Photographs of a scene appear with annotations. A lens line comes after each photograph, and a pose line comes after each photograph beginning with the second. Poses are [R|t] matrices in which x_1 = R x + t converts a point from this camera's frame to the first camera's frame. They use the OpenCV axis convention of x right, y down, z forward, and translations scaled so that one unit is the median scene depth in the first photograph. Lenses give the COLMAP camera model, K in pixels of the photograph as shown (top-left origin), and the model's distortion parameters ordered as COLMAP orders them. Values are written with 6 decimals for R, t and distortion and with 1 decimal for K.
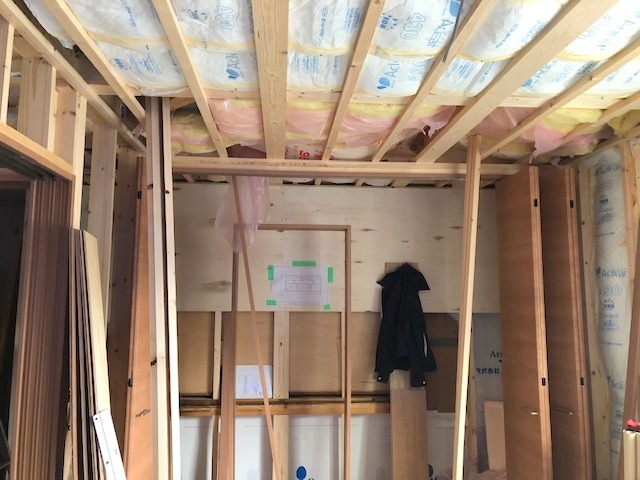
lens RADIAL K [[521.4, 0, 320.0], [0, 521.4, 240.0], [0, 0, 1]] dist [0.129410, -0.001906]
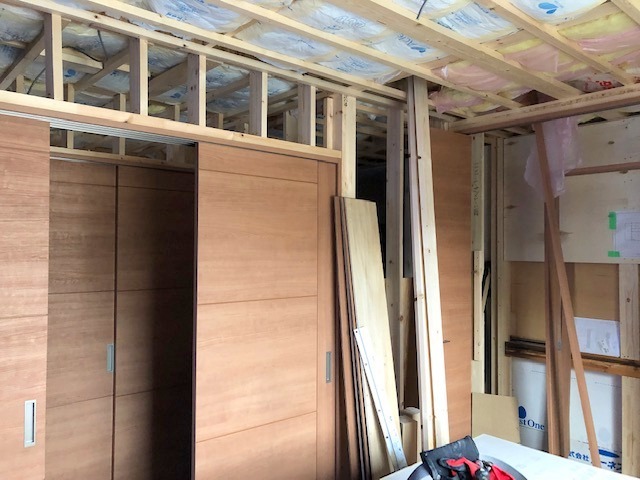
lens RADIAL K [[519.3, 0, 320.0], [0, 519.3, 240.0], [0, 0, 1]] dist [0.032997, -0.003556]
pose [[0.638081, -0.016810, -0.769786, 0.320060], [0.083373, 0.995392, 0.047371, 0.013637], [0.765442, -0.094406, 0.636542, 0.051951]]
